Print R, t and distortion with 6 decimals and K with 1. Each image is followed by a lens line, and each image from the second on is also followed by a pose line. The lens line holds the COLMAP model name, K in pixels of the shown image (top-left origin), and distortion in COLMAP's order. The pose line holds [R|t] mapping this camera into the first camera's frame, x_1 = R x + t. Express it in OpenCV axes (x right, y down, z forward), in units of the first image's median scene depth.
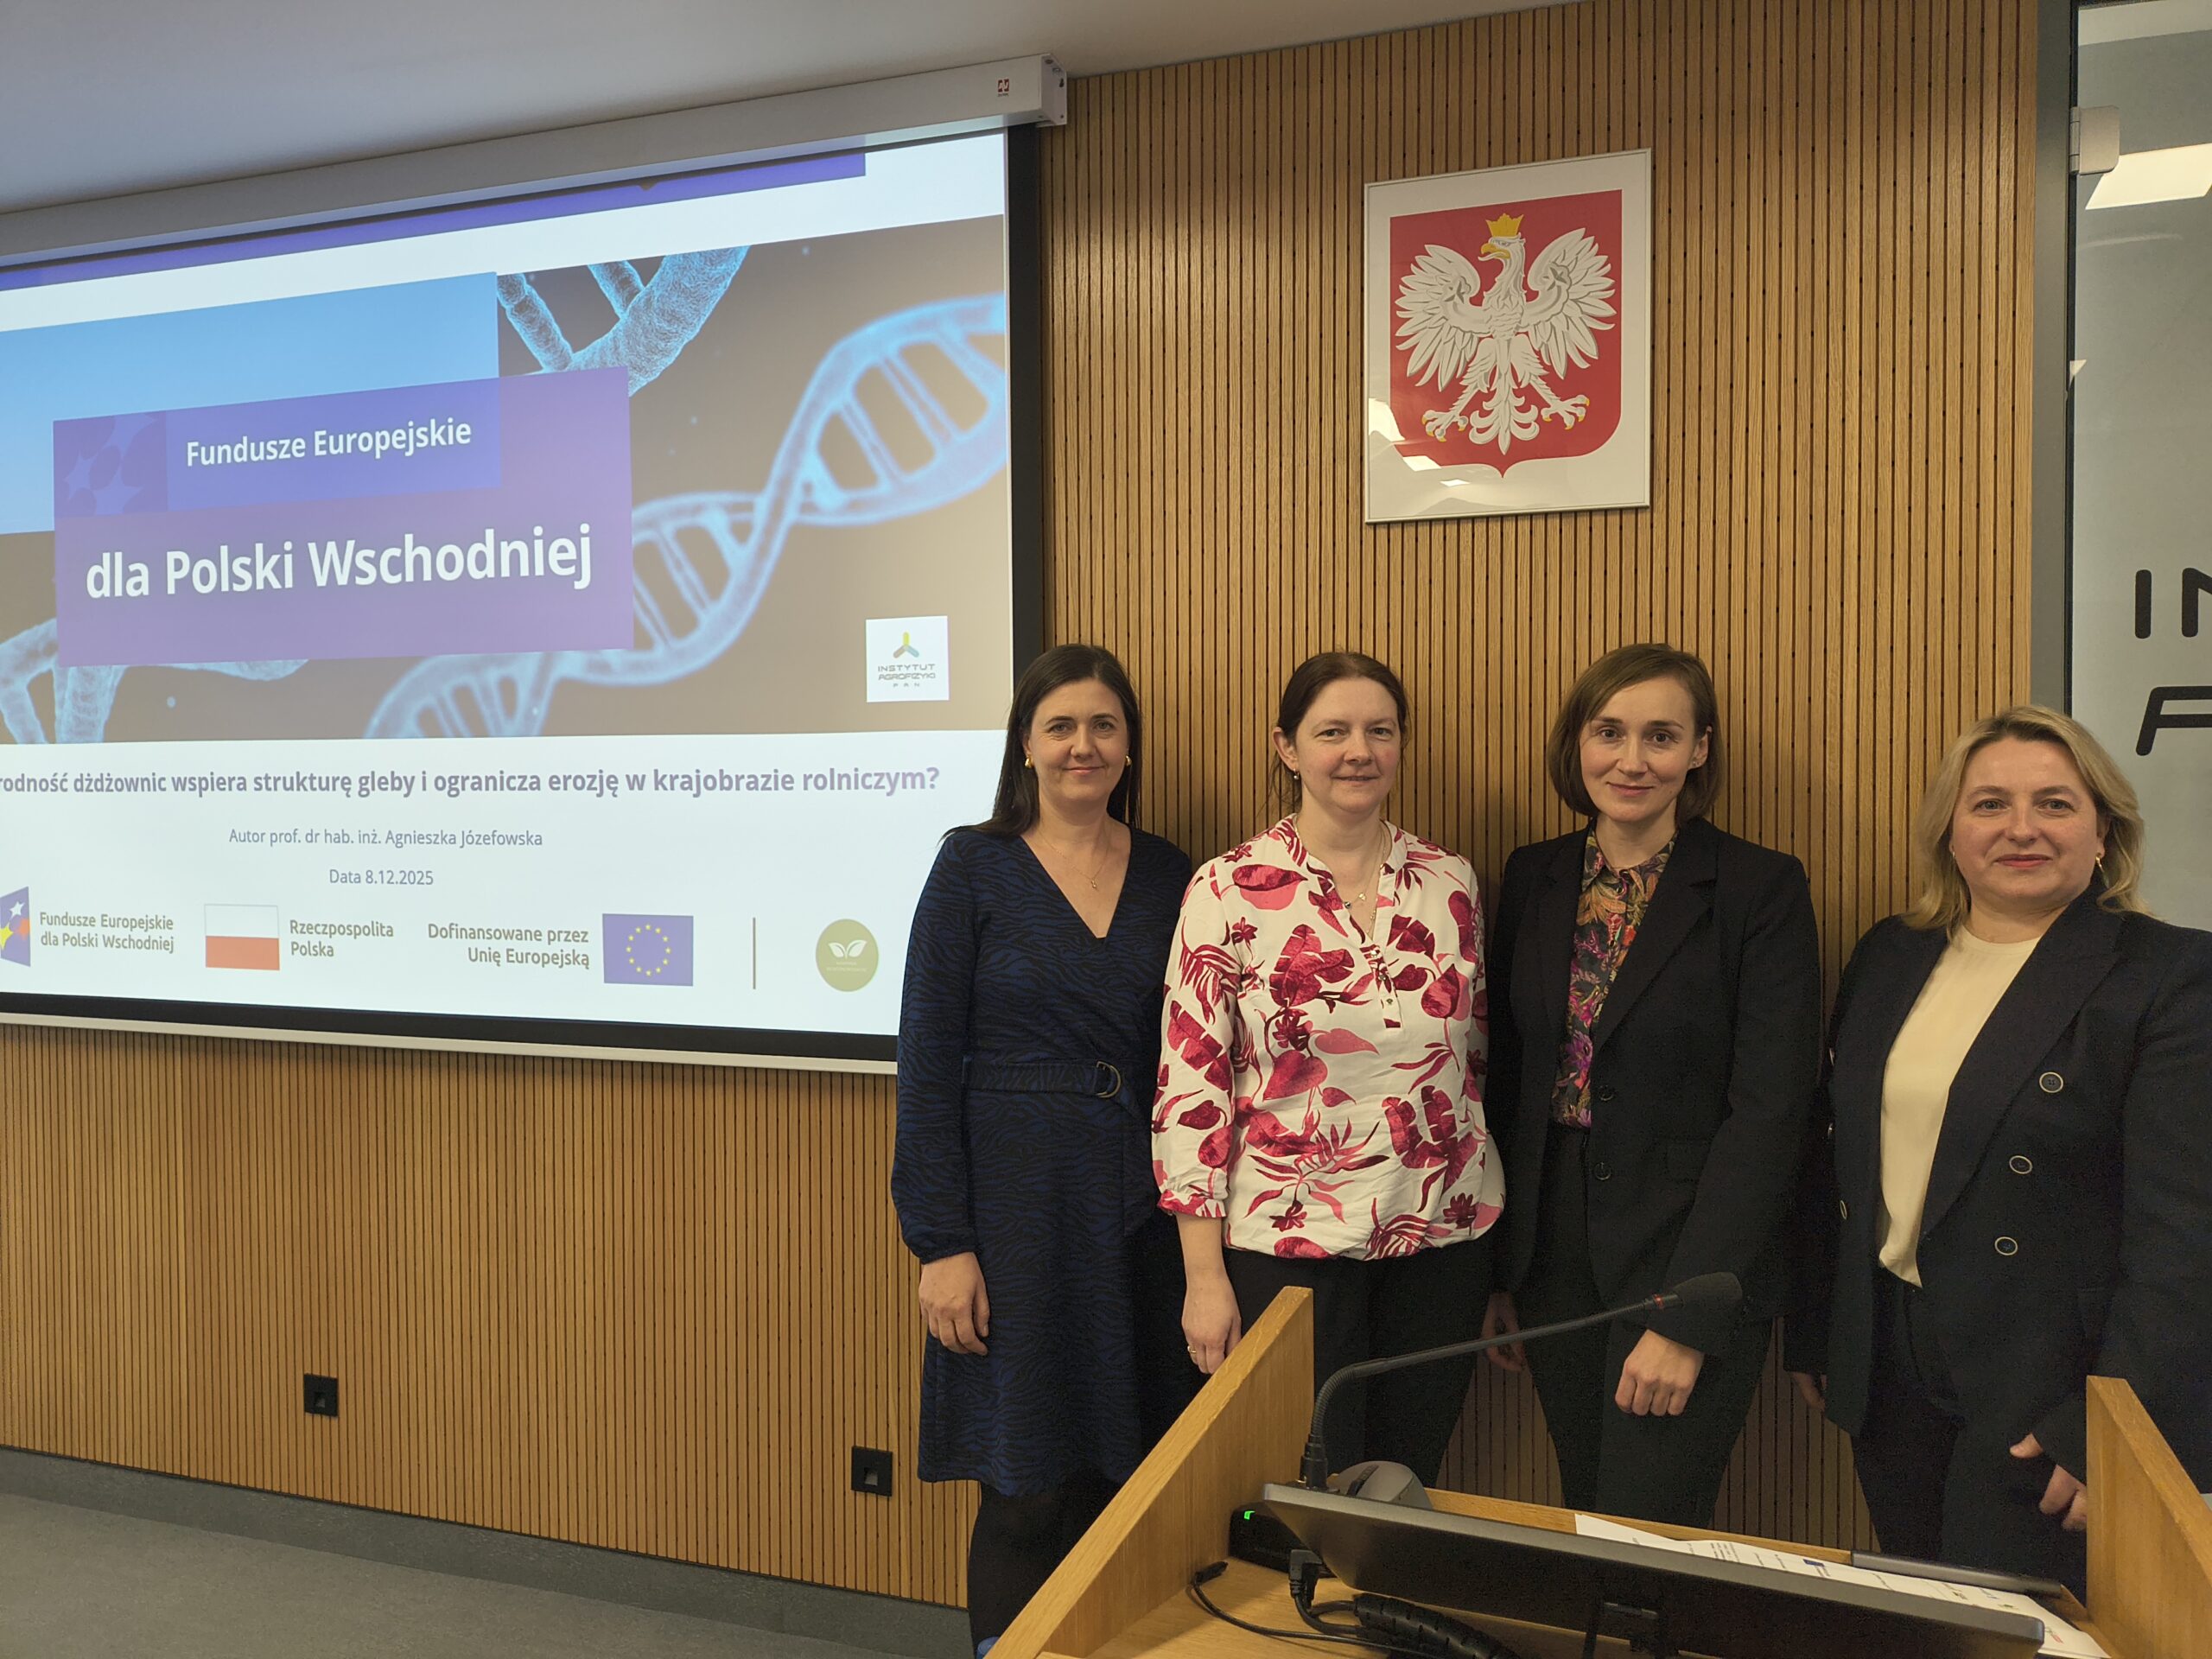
lens RADIAL K [[1760.4, 0, 1072.5], [0, 1760.4, 821.8], [0, 0, 1]] dist [0.094938, -0.192061]
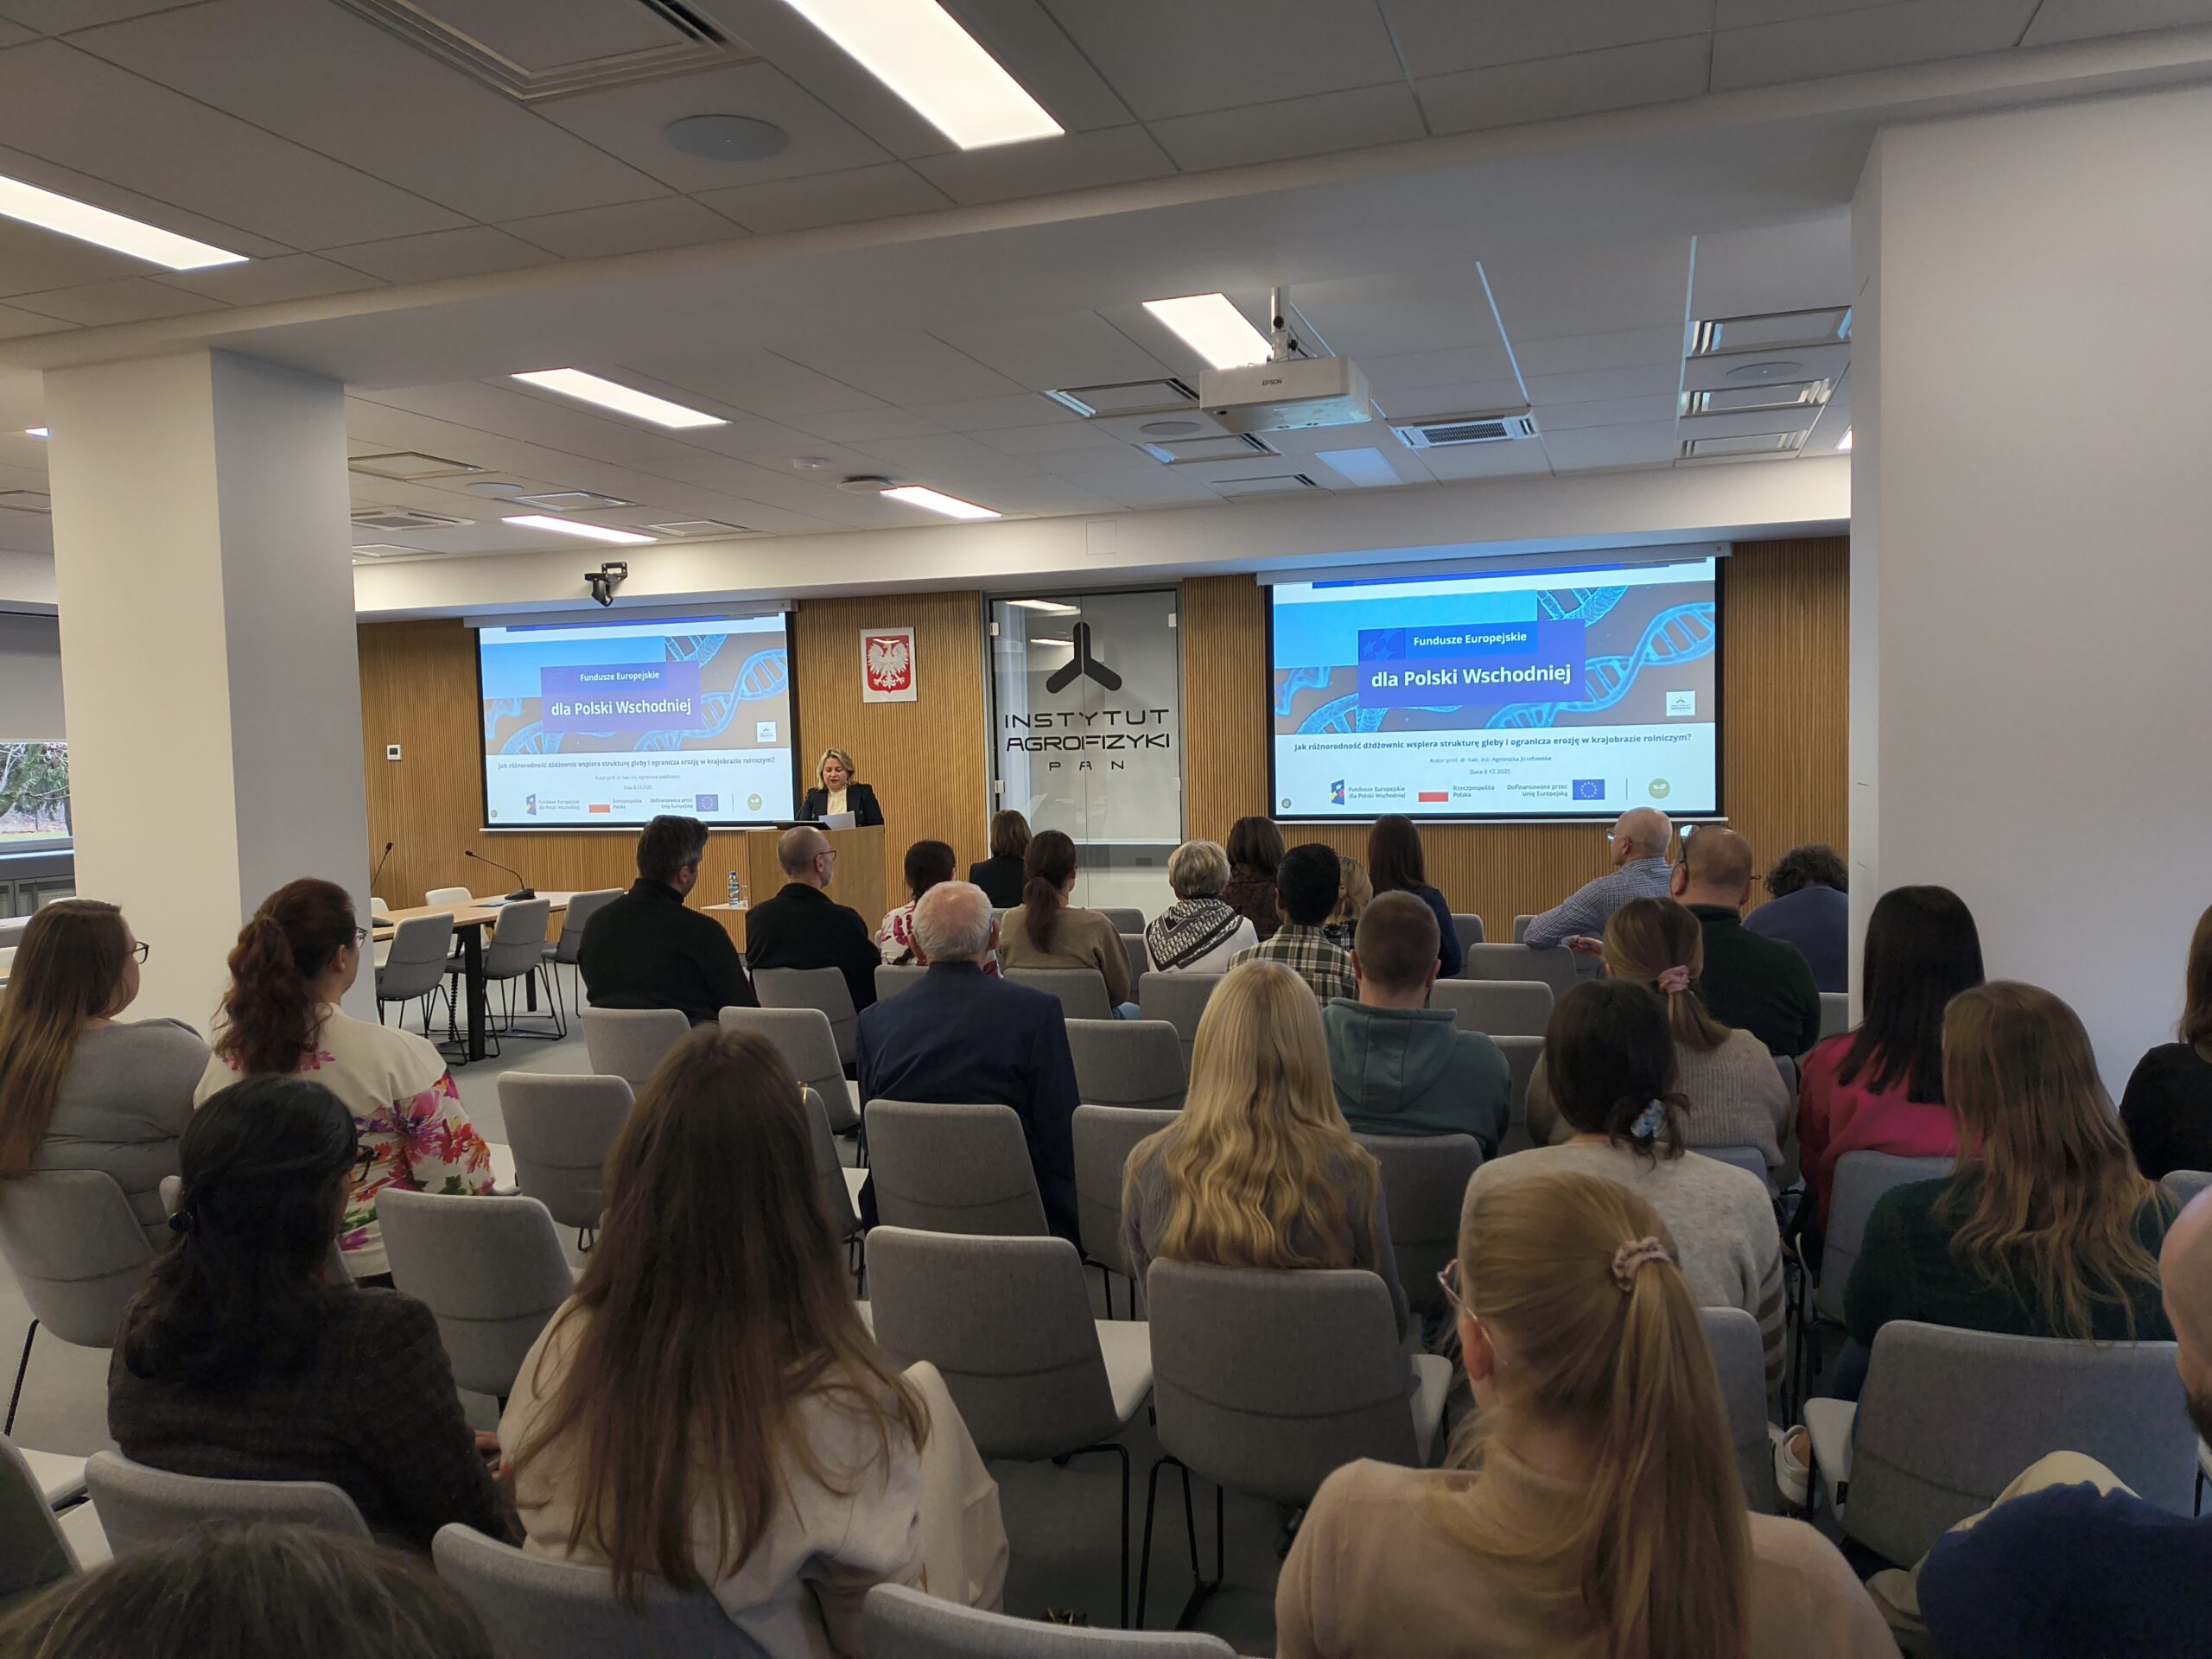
lens RADIAL K [[1593.6, 0, 1109.5], [0, 1593.6, 838.8], [0, 0, 1]] dist [0.104913, -0.128110]
pose [[0.999561, -0.019342, 0.022445, 0.588589], [0.018680, 0.999395, 0.029348, 0.061828], [-0.022999, -0.028916, 0.999317, -2.657686]]
